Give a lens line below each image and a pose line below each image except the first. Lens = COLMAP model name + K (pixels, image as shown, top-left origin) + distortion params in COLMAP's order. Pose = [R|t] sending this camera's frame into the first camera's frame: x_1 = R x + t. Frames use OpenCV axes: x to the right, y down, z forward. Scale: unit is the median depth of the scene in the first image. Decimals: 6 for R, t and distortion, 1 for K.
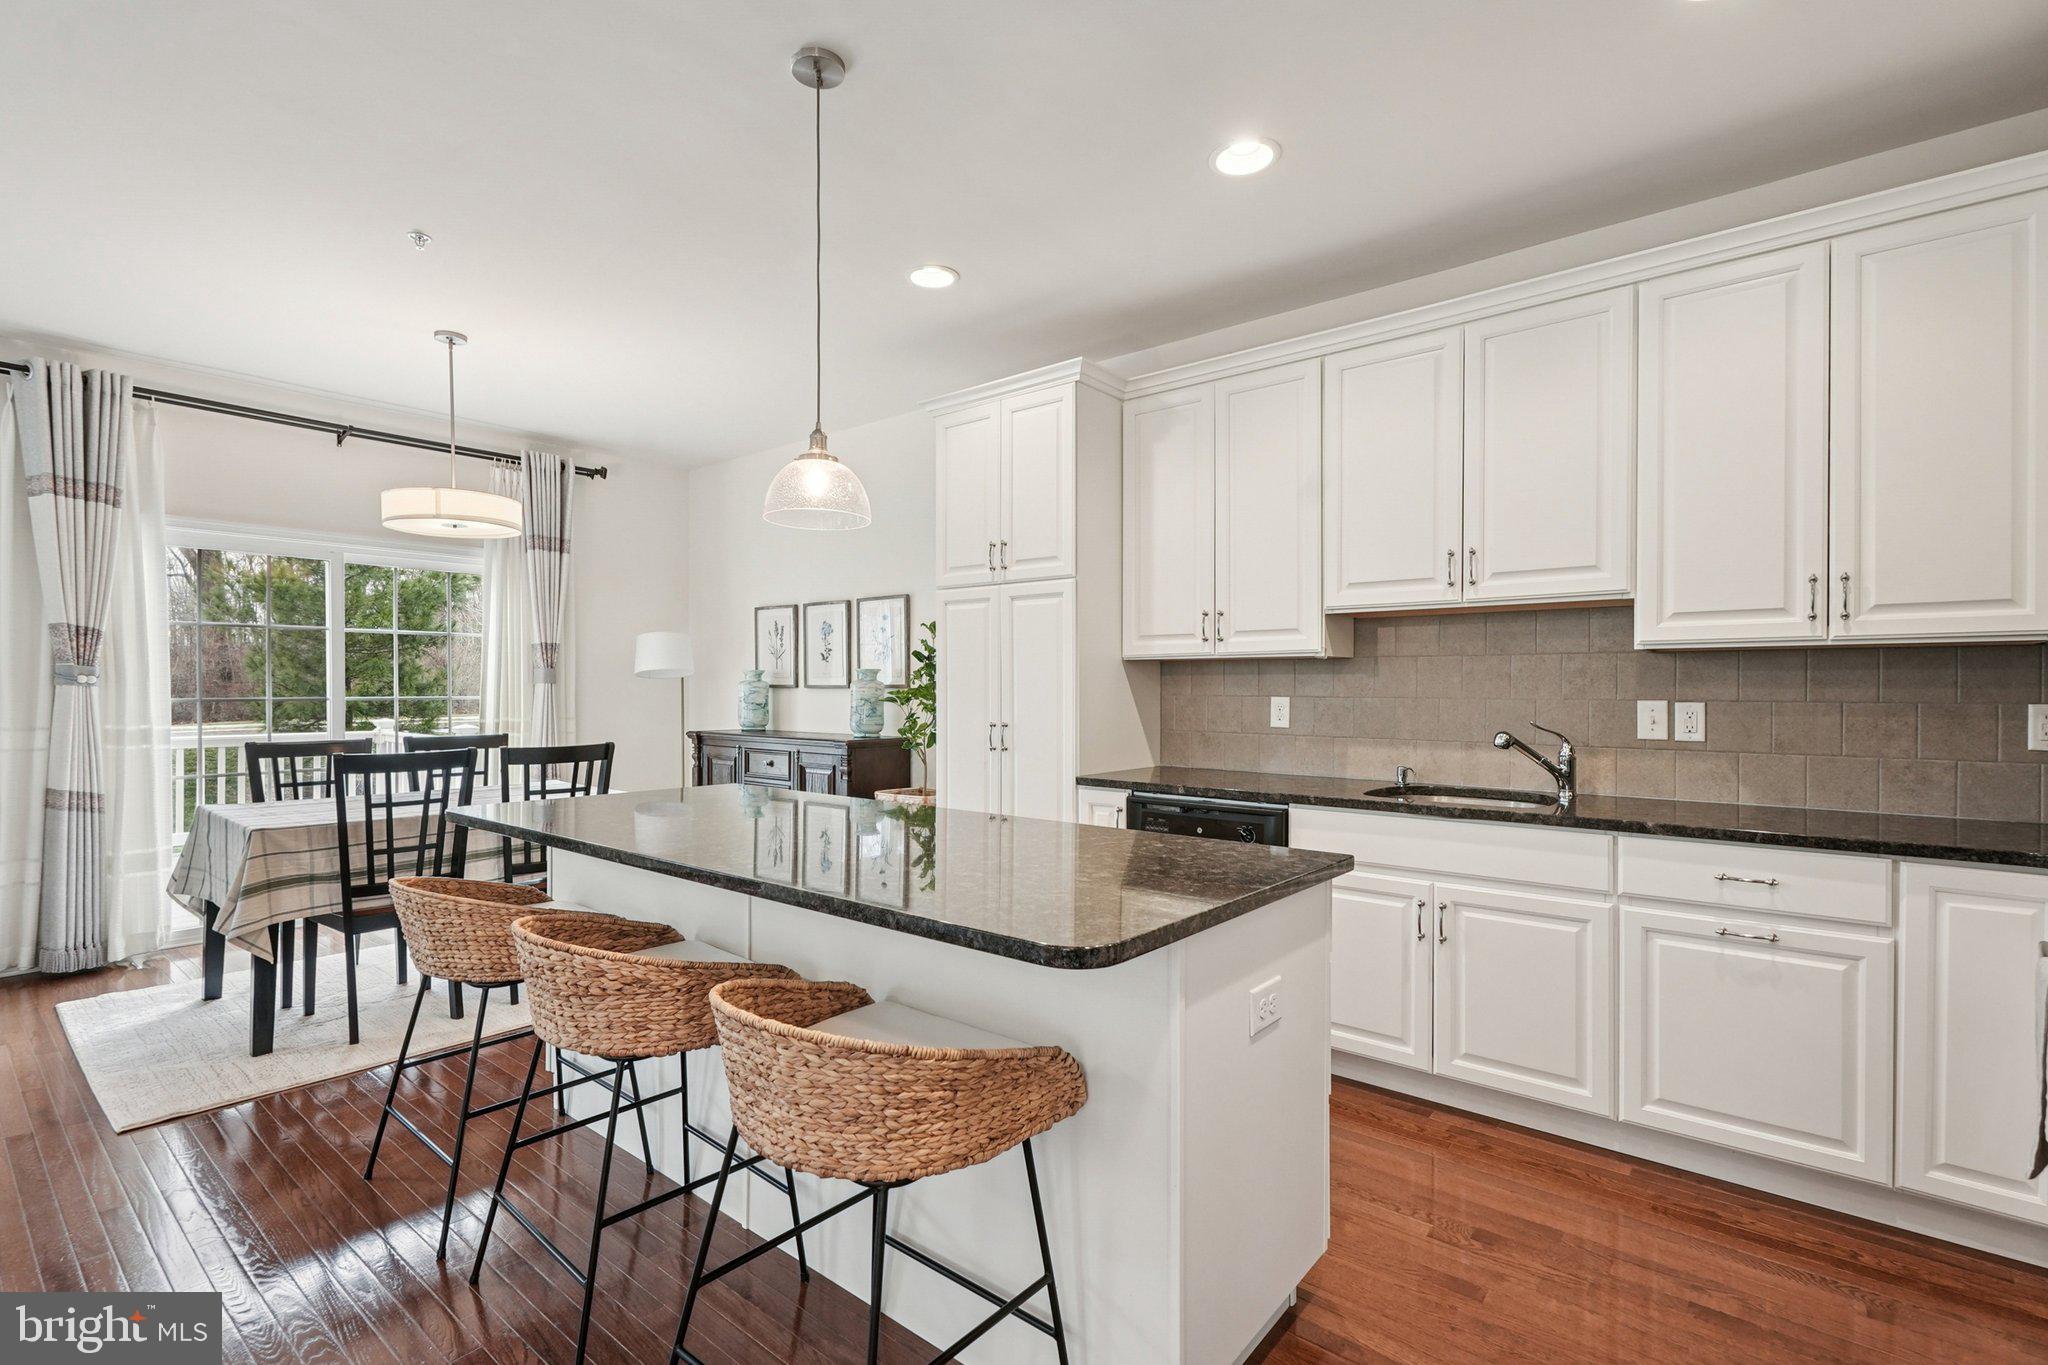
lens RADIAL K [[941.7, 0, 980.6], [0, 941.7, 687.9], [0, 0, 1]] dist [0.010399, -0.003810]
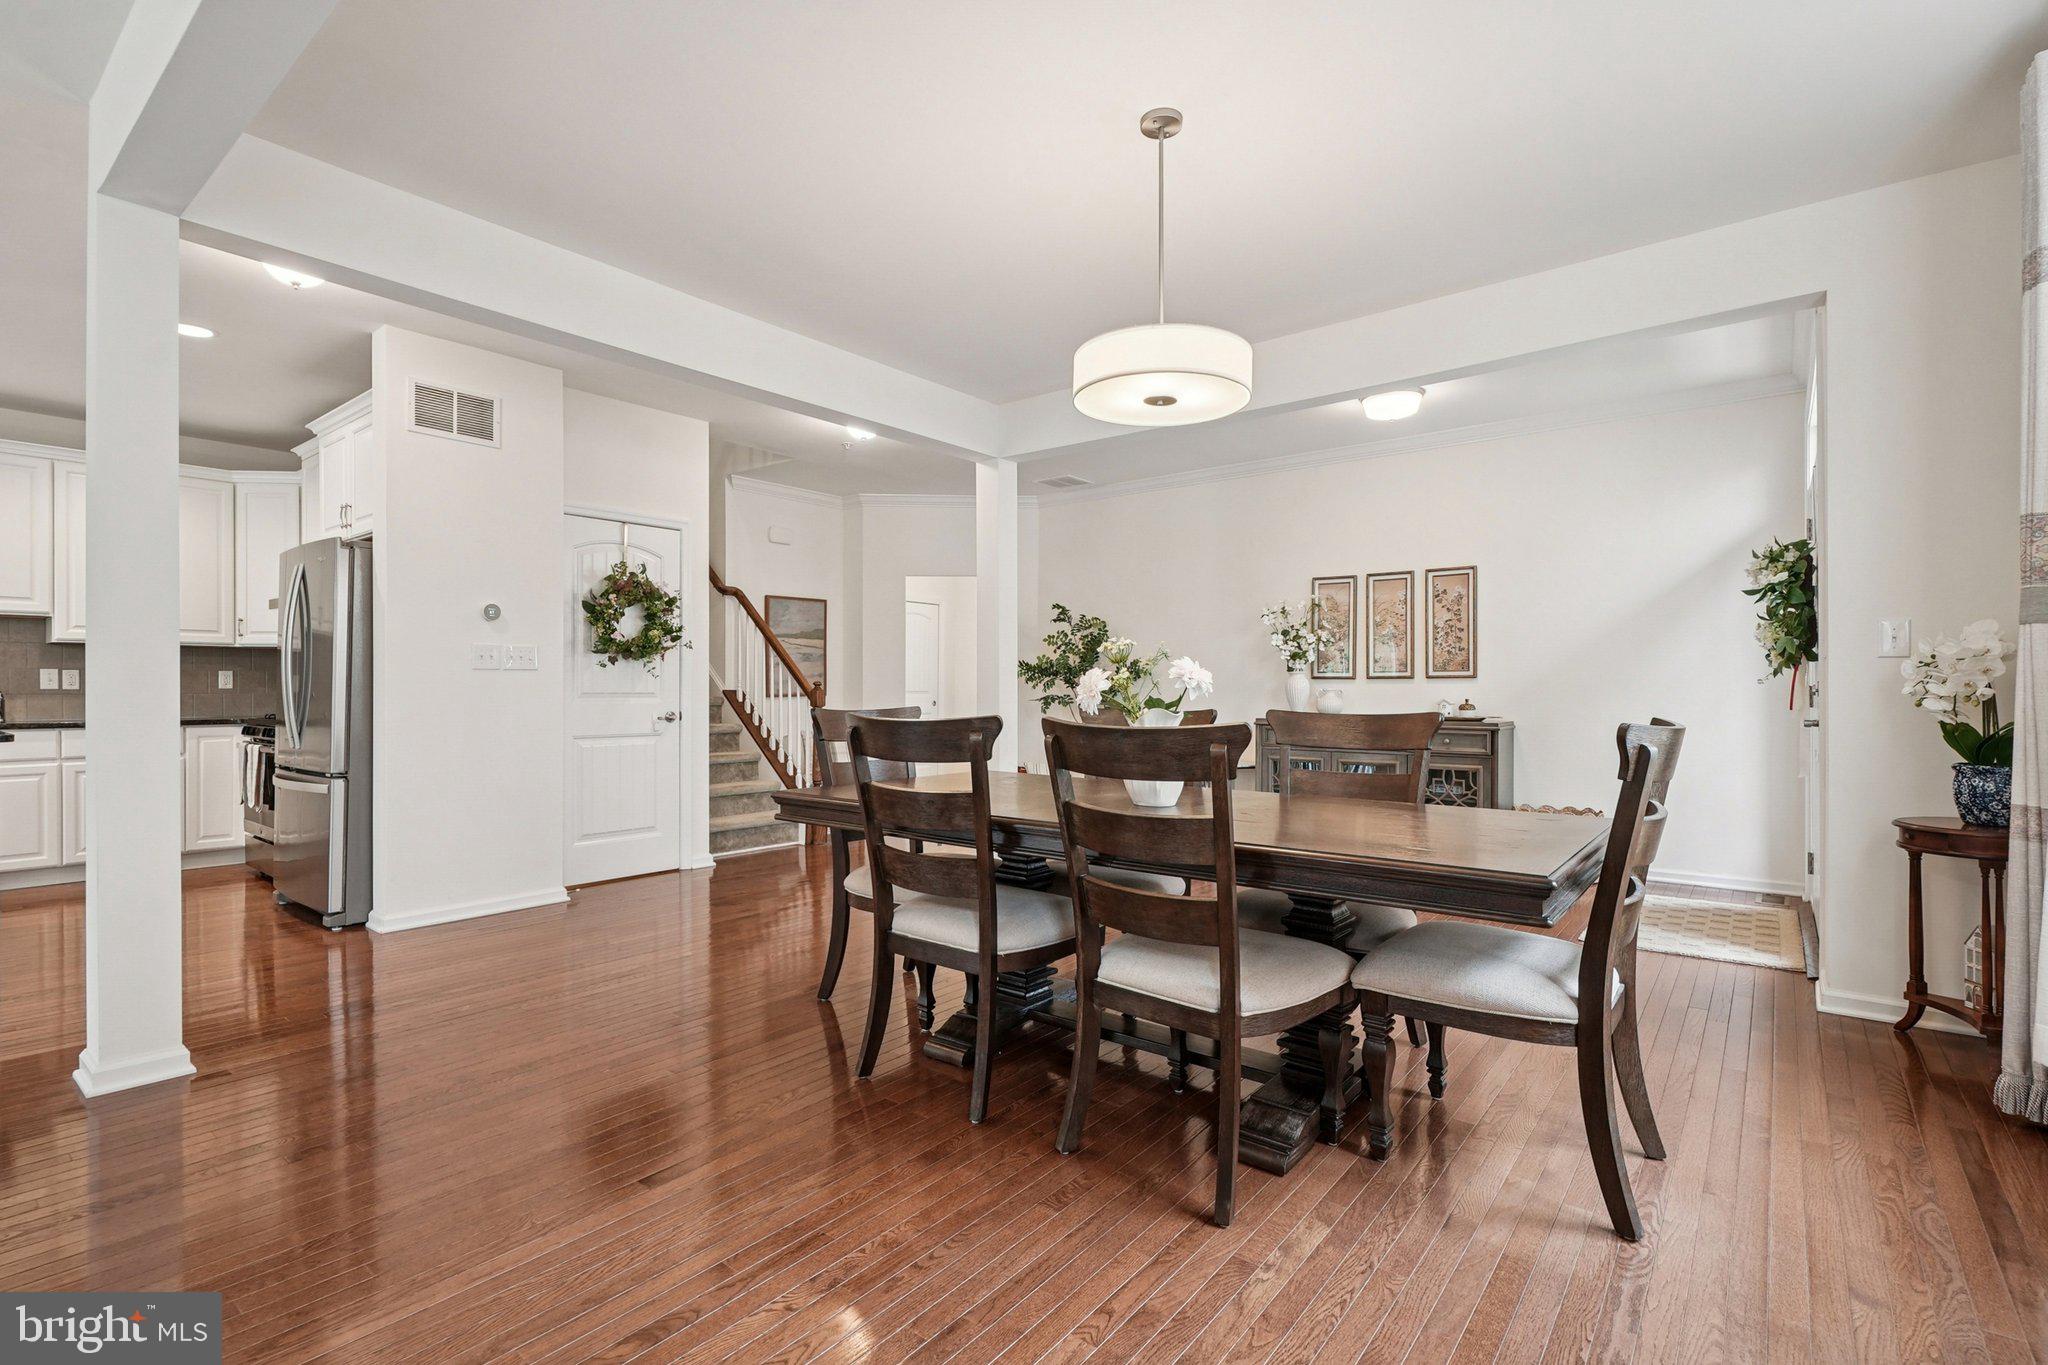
lens RADIAL K [[941.7, 0, 1021.6], [0, 941.7, 690.0], [0, 0, 1]] dist [0.010399, -0.003810]
pose [[-0.031310, -0.002985, 0.999505, -0.935523], [0.000816, 0.999995, 0.003012, 0.038152], [-0.999509, 0.000910, -0.031308, -0.668867]]
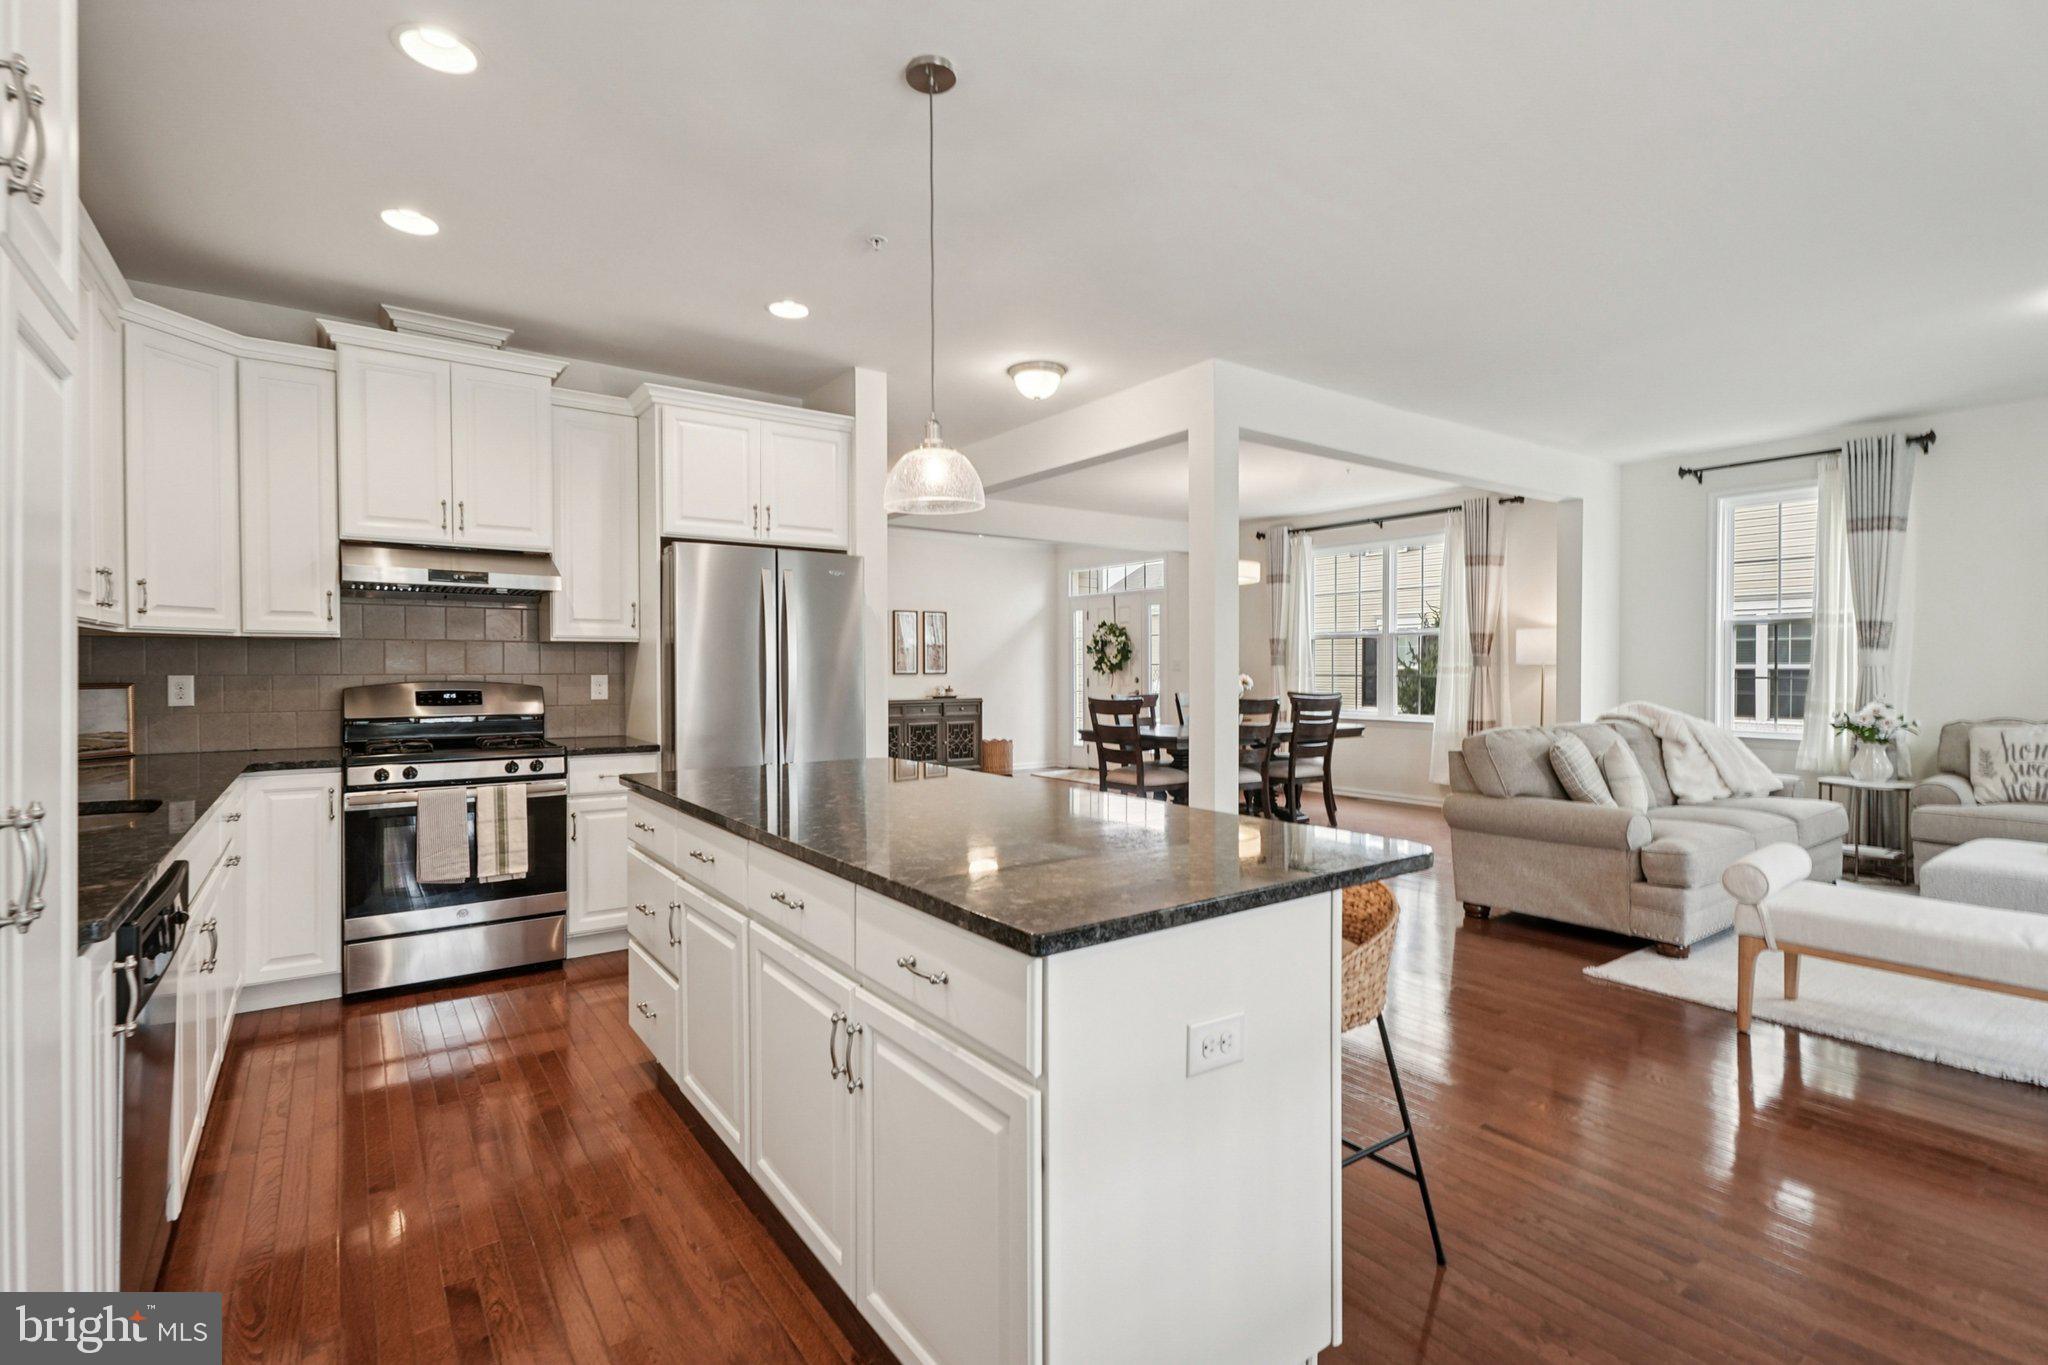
lens RADIAL K [[941.7, 0, 997.4], [0, 941.7, 680.3], [0, 0, 1]] dist [0.010399, -0.003810]
pose [[-0.968693, -0.003415, 0.248240, -0.283648], [0.000396, 0.999883, 0.015301, 0.000103], [-0.248263, 0.014921, -0.968578, 1.131118]]
